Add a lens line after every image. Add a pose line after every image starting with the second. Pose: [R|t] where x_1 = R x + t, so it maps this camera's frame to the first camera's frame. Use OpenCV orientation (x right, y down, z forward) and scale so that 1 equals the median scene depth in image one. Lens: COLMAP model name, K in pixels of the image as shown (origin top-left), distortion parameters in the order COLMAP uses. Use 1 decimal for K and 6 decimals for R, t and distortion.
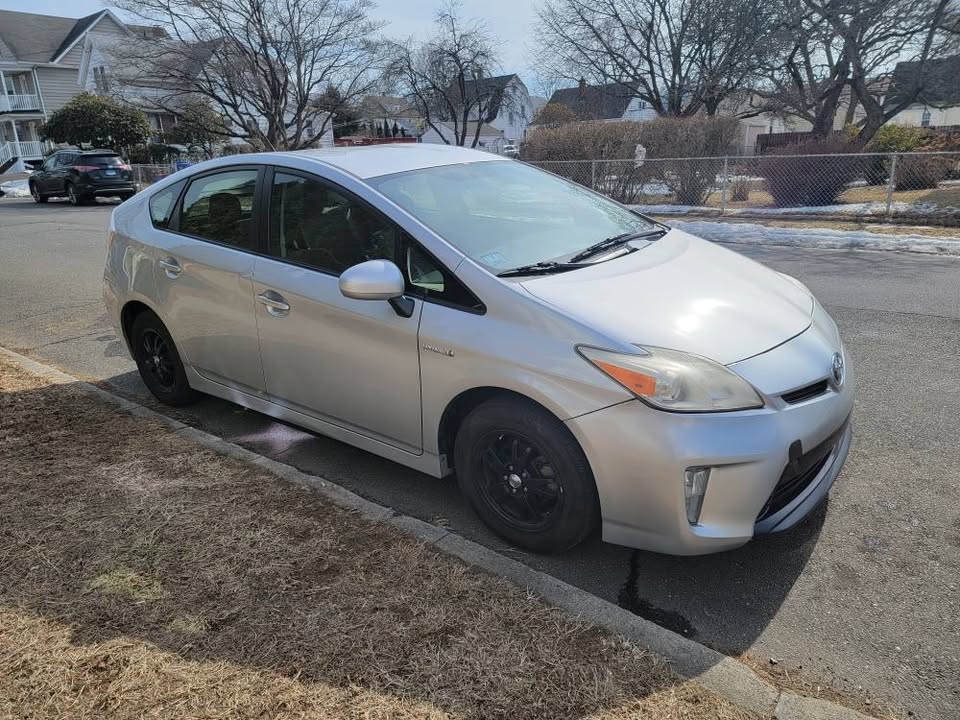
lens RADIAL K [[666.2, 0, 479.8], [0, 666.2, 360.9], [0, 0, 1]] dist [0.064766, -0.054061]
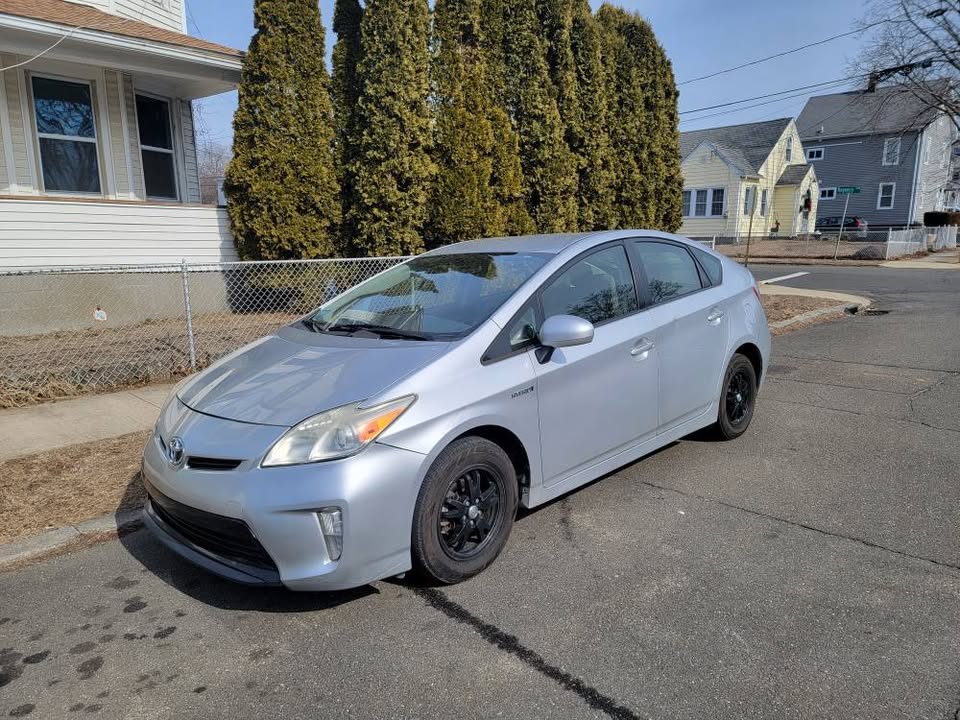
lens RADIAL K [[666.2, 0, 456.6], [0, 666.2, 361.9], [0, 0, 1]] dist [0.064766, -0.054061]
pose [[-0.102192, 0.228473, -0.968172, 1.665372], [-0.288806, 0.924532, 0.248659, -0.578002], [0.951918, 0.305025, -0.028496, 1.560893]]
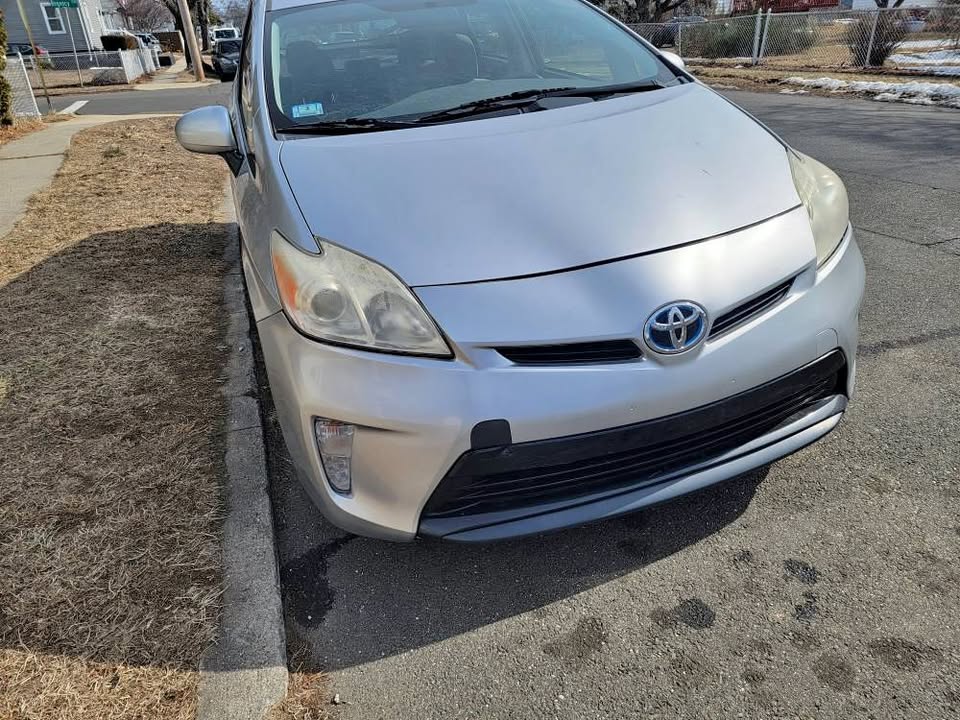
lens RADIAL K [[666.2, 0, 478.0], [0, 666.2, 362.1], [0, 0, 1]] dist [0.064766, -0.054061]
pose [[0.854782, 0.215634, -0.472070, 0.729349], [-0.130026, 0.969567, 0.207445, -0.064193], [0.502435, -0.115939, 0.856806, 0.444763]]
